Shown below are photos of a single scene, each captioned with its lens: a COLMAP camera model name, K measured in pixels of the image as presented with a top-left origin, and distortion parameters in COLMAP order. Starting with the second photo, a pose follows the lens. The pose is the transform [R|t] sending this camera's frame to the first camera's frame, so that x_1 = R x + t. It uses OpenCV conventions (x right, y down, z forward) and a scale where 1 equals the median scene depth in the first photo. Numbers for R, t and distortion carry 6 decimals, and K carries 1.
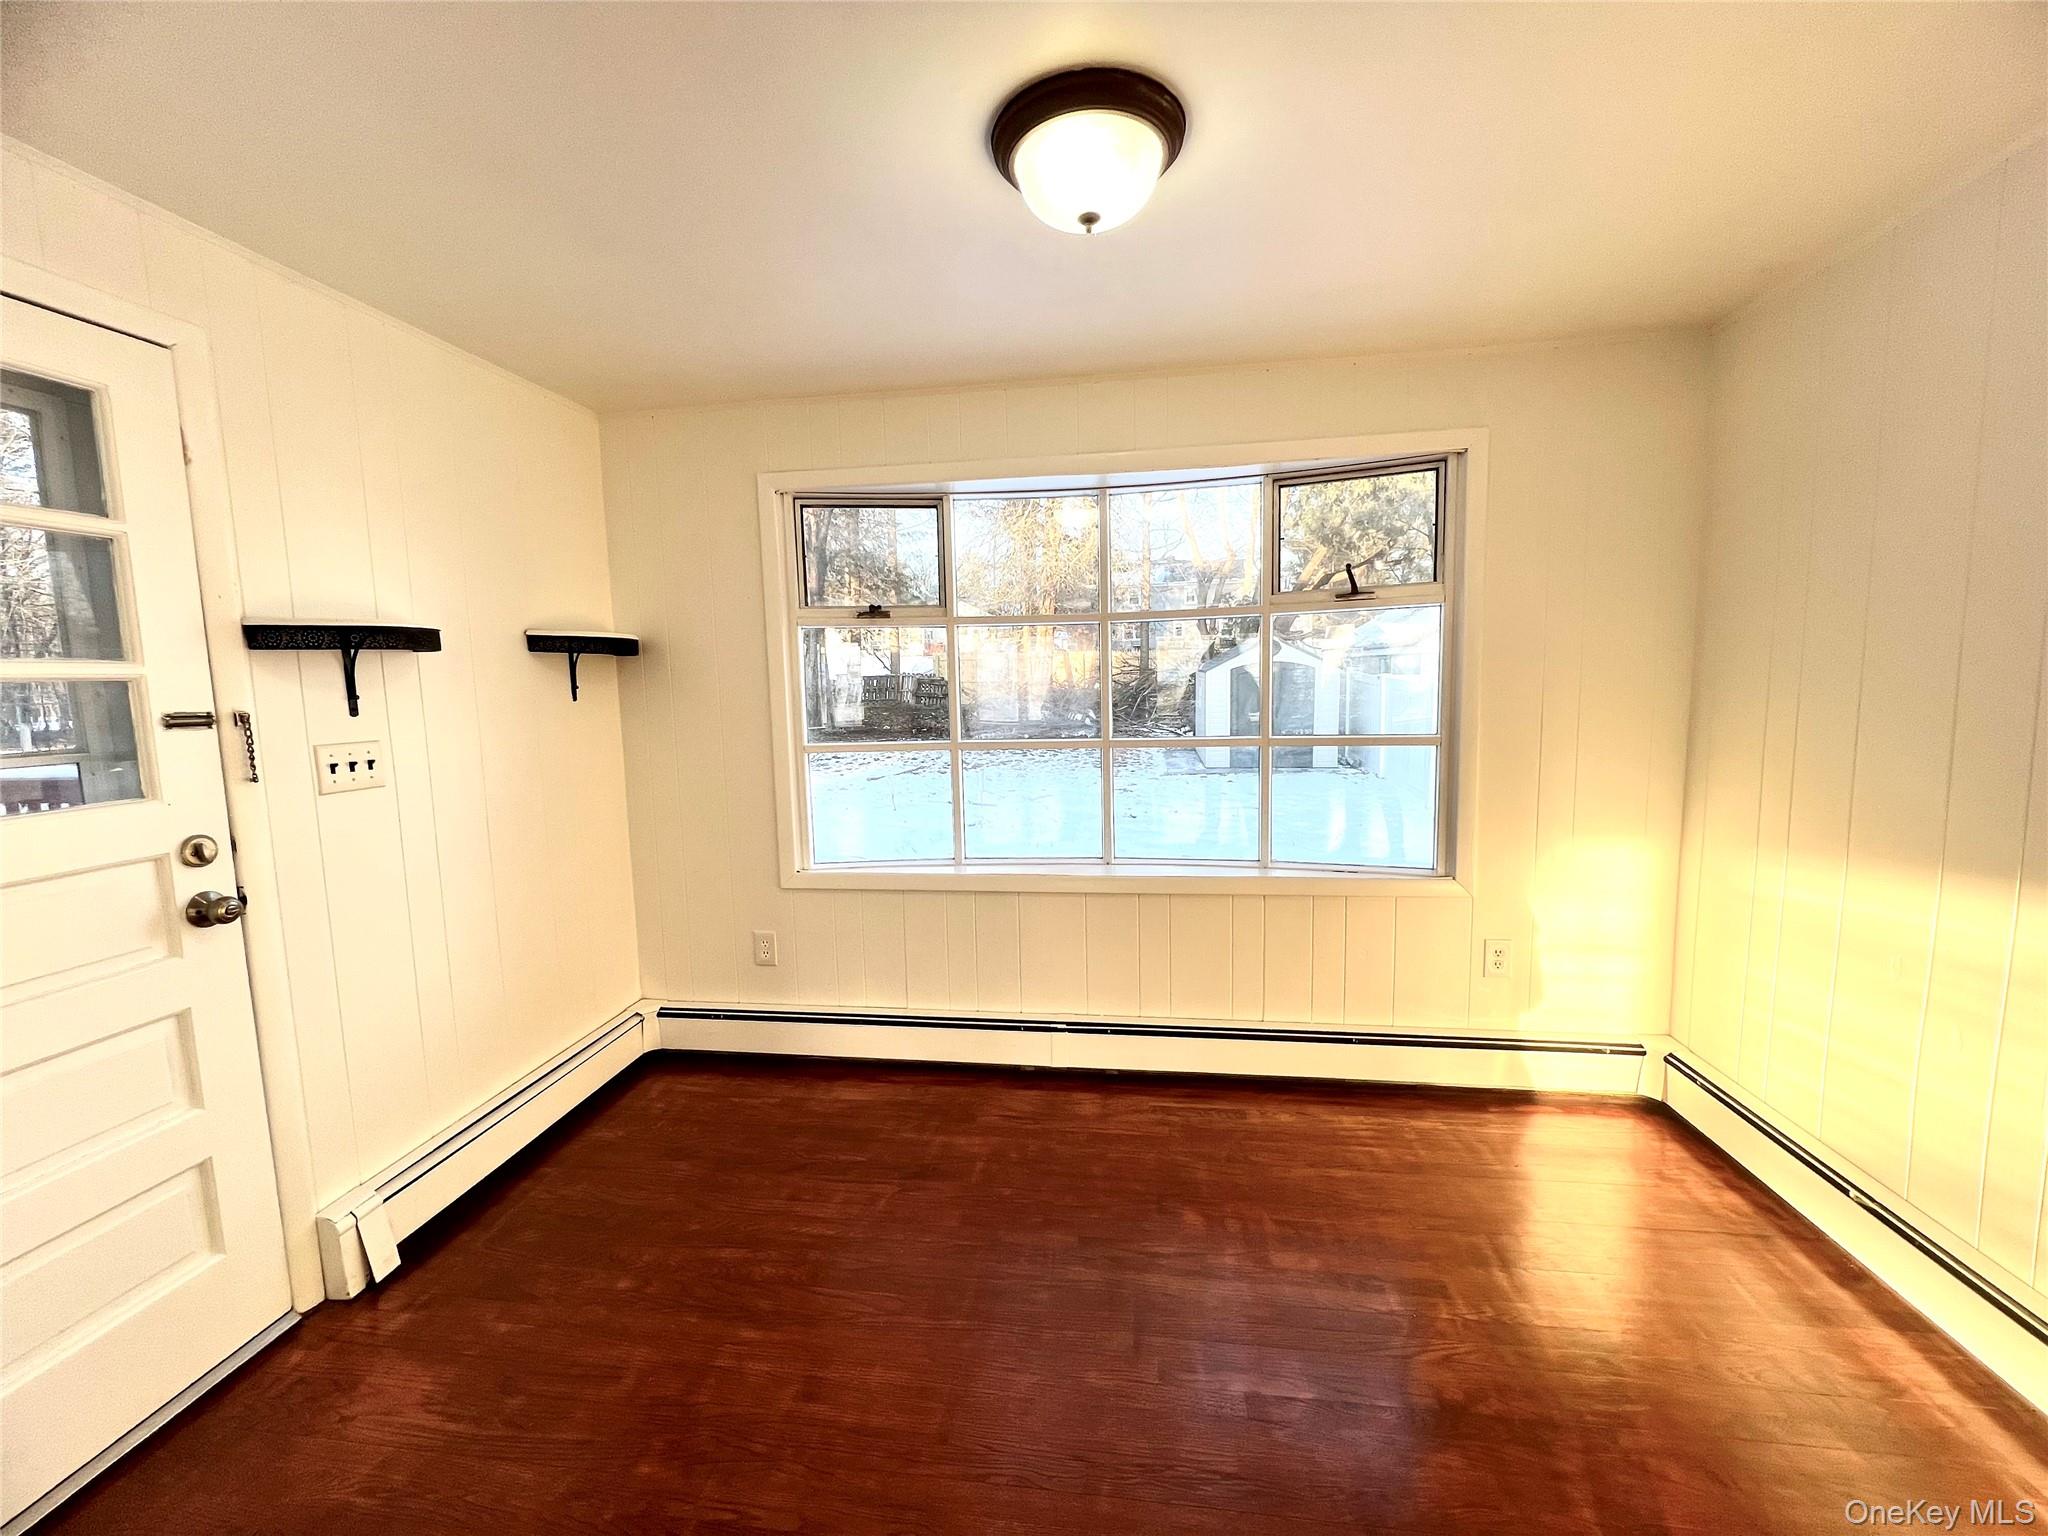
lens RADIAL K [[816.0, 0, 1027.3], [0, 816.0, 765.6], [0, 0, 1]] dist [-0.000142, 0.000341]
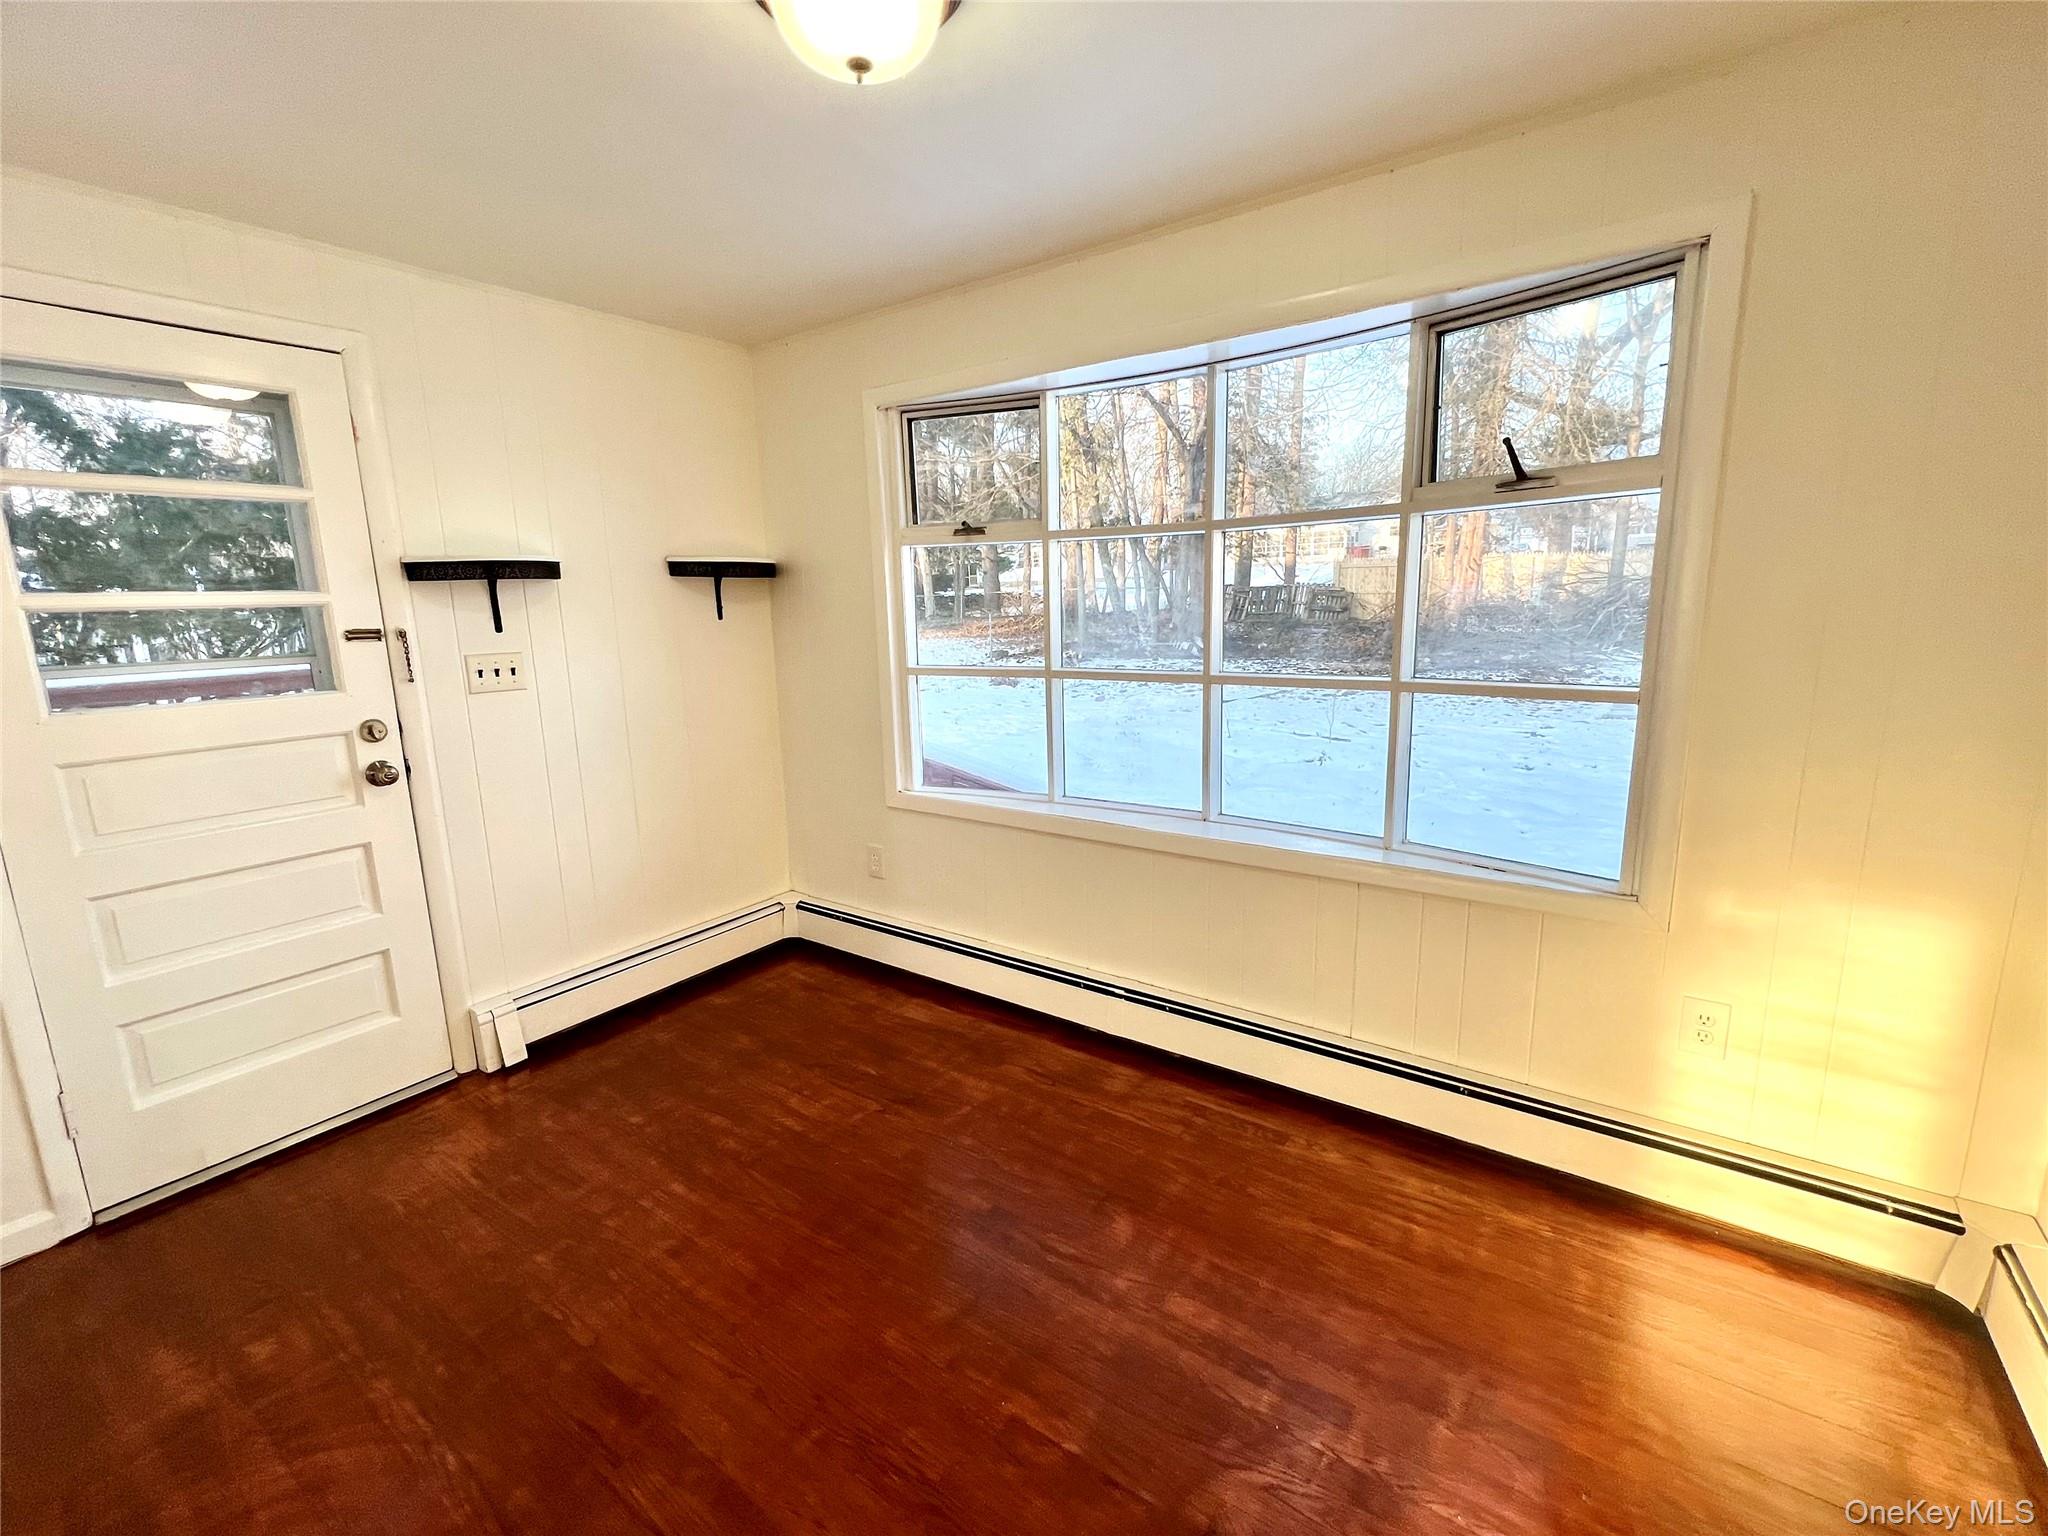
lens RADIAL K [[875.1, 0, 1020.4], [0, 875.1, 764.7], [0, 0, 1]] dist [0.000680, 0.000153]
pose [[0.885822, 0.089077, -0.455395, 0.445159], [-0.046601, 0.993517, 0.103689, -0.030047], [0.461679, -0.070628, 0.884231, 0.138089]]
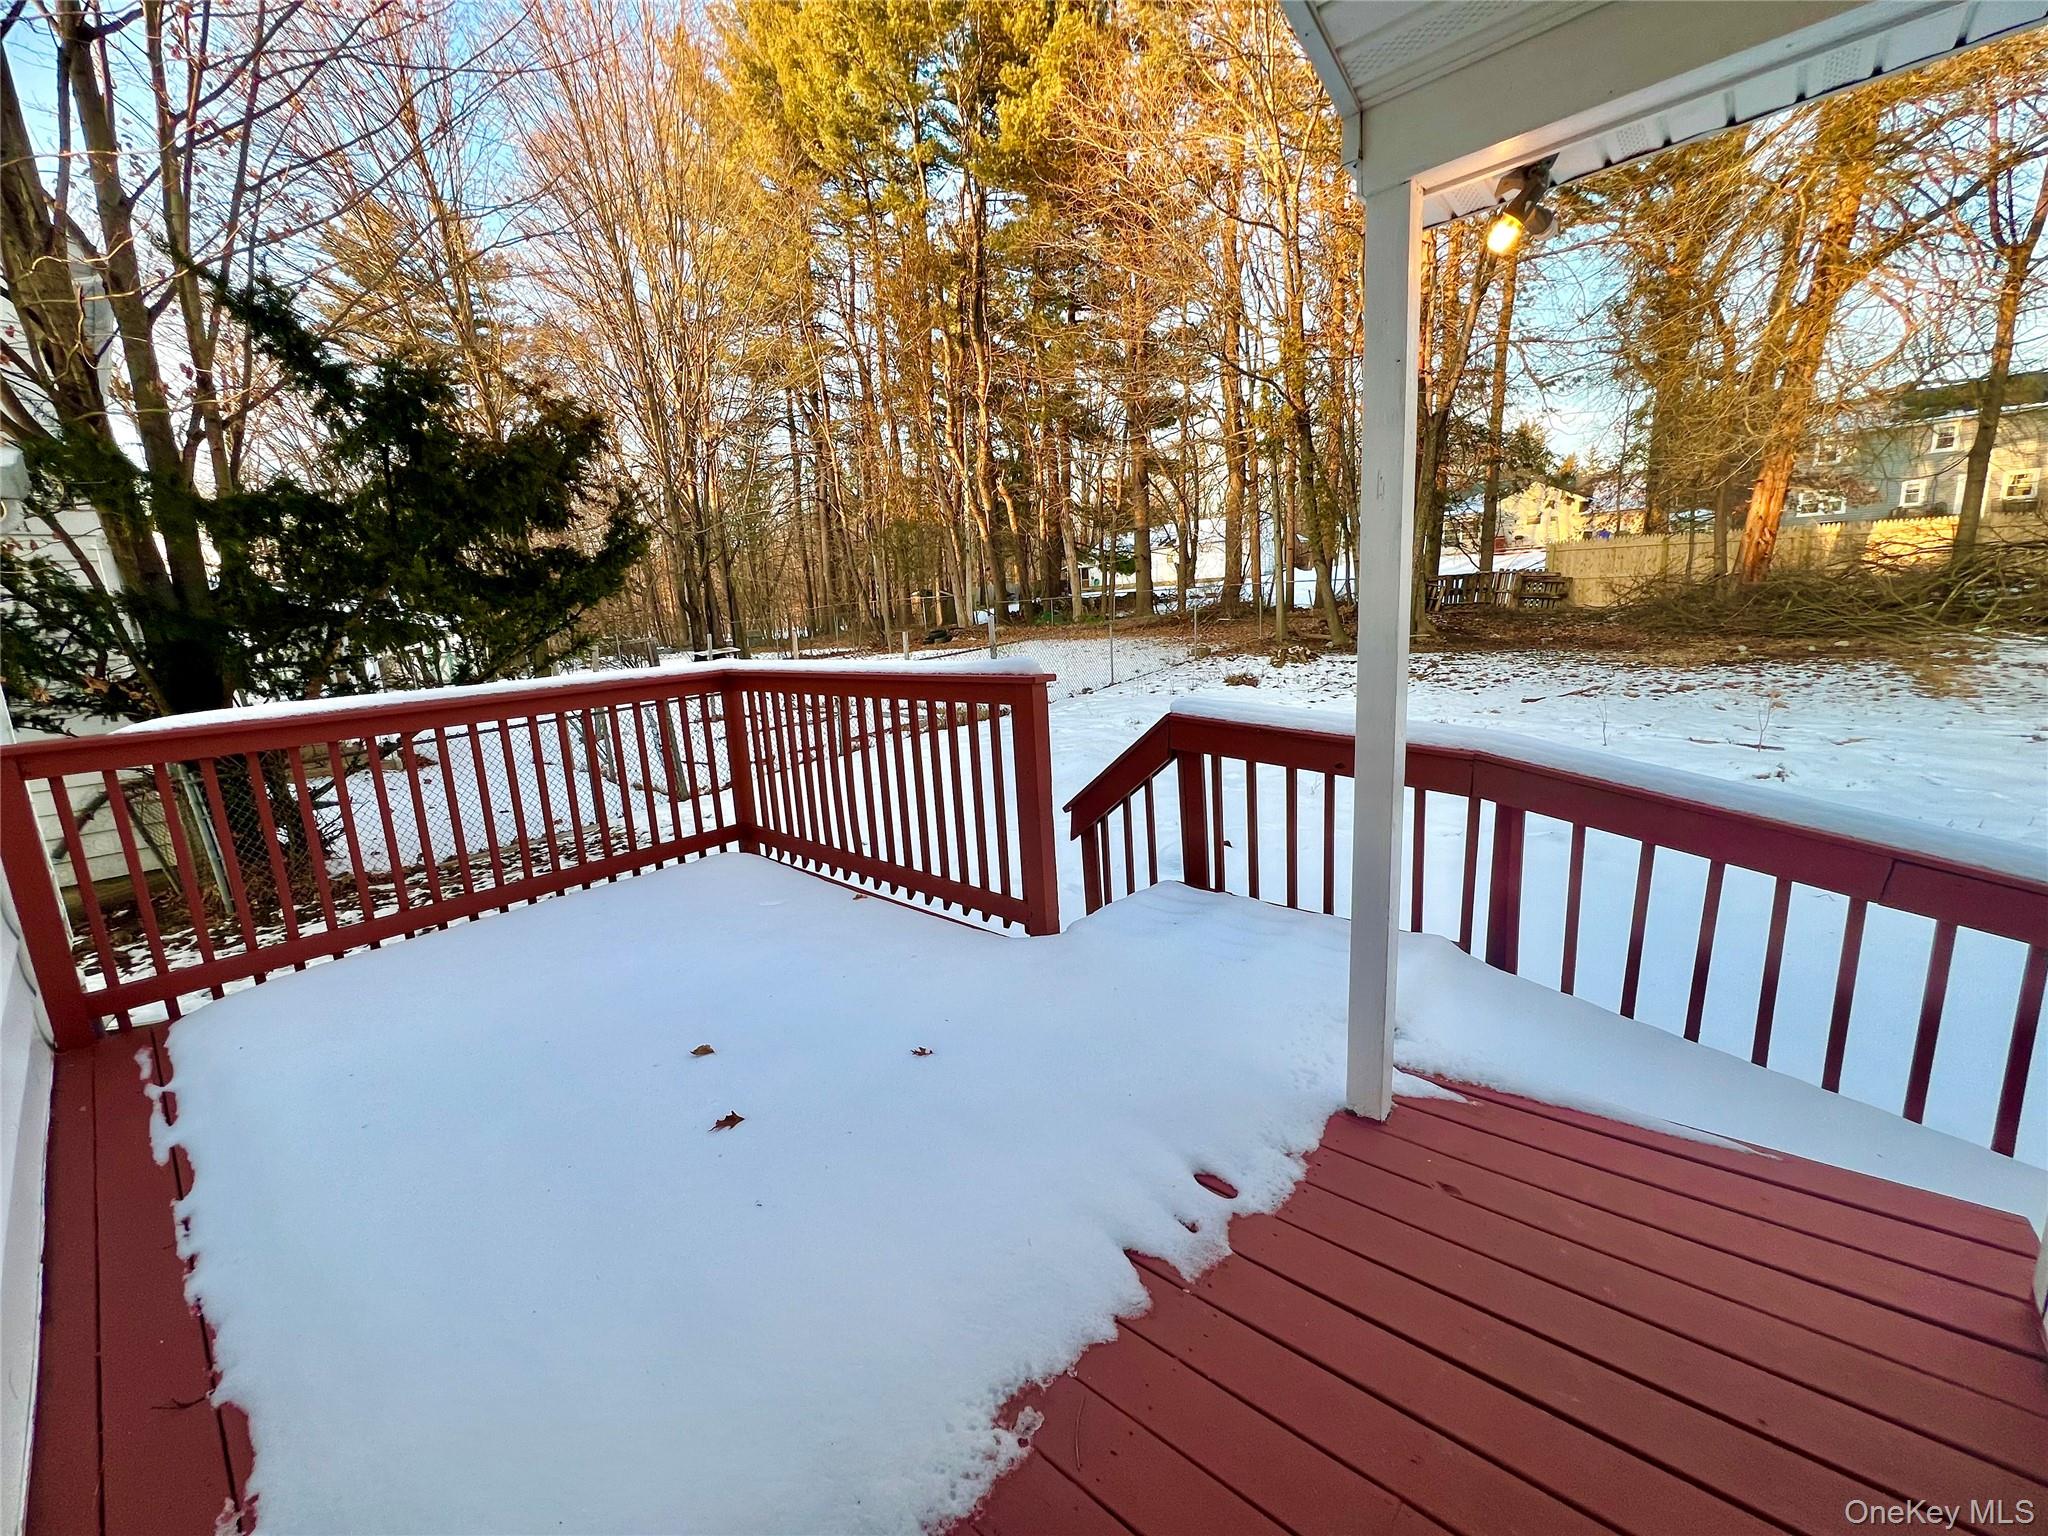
lens RADIAL K [[816.0, 0, 1022.7], [0, 816.0, 765.3], [0, 0, 1]] dist [-0.000142, 0.000341]
pose [[0.843503, 0.084939, -0.530366, -1.474584], [-0.028533, 0.993109, 0.113668, 0.030673], [0.536366, -0.080746, 0.840114, 0.550355]]
